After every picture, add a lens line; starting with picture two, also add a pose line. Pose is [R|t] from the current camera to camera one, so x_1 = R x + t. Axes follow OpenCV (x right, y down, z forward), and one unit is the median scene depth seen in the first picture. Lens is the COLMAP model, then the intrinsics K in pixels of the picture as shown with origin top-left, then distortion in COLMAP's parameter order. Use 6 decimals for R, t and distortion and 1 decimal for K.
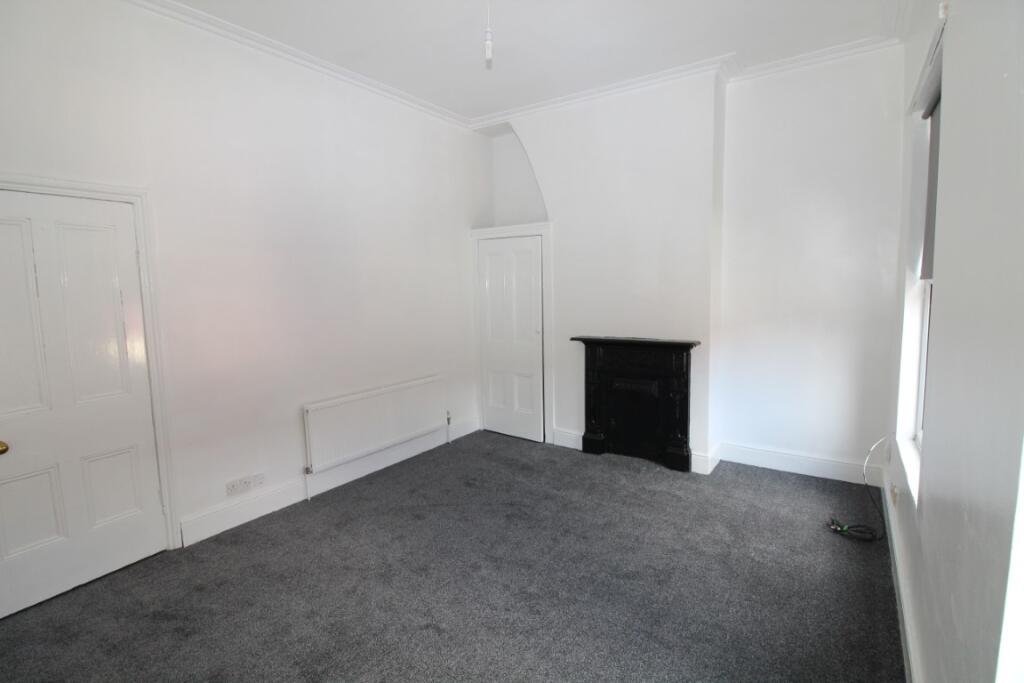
lens RADIAL K [[479.5, 0, 522.5], [0, 479.5, 336.4], [0, 0, 1]] dist [-0.002364, -0.000342]
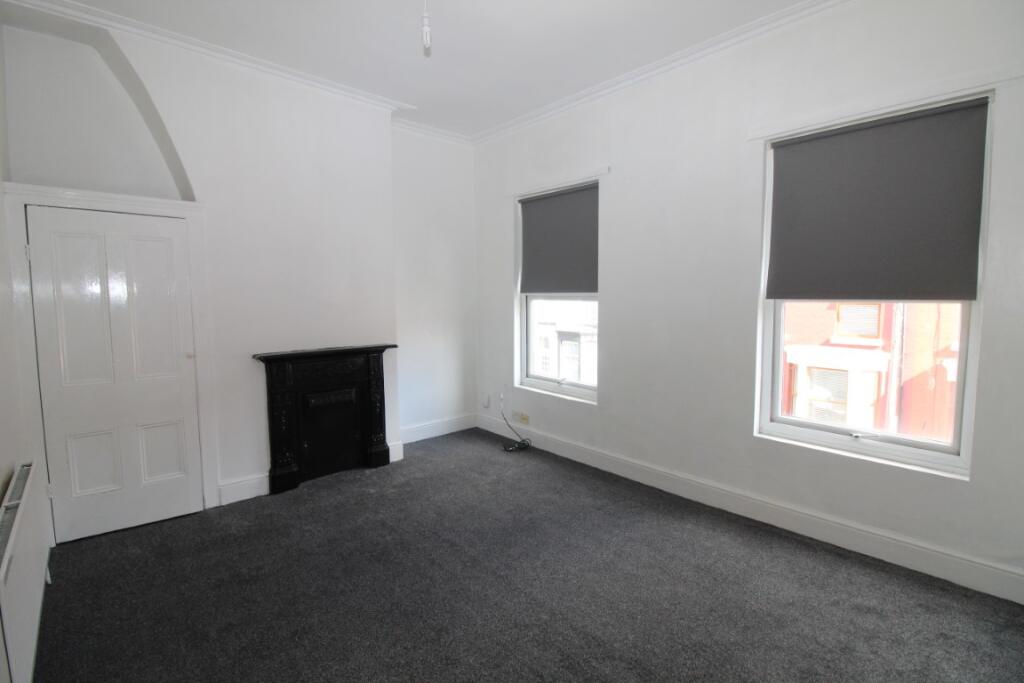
lens RADIAL K [[479.5, 0, 522.5], [0, 479.5, 336.4], [0, 0, 1]] dist [-0.002364, -0.000342]
pose [[0.228632, -0.065973, 0.971275, -0.632014], [0.097278, 0.994256, 0.044635, -0.025729], [-0.968641, 0.084278, 0.233736, 0.422878]]
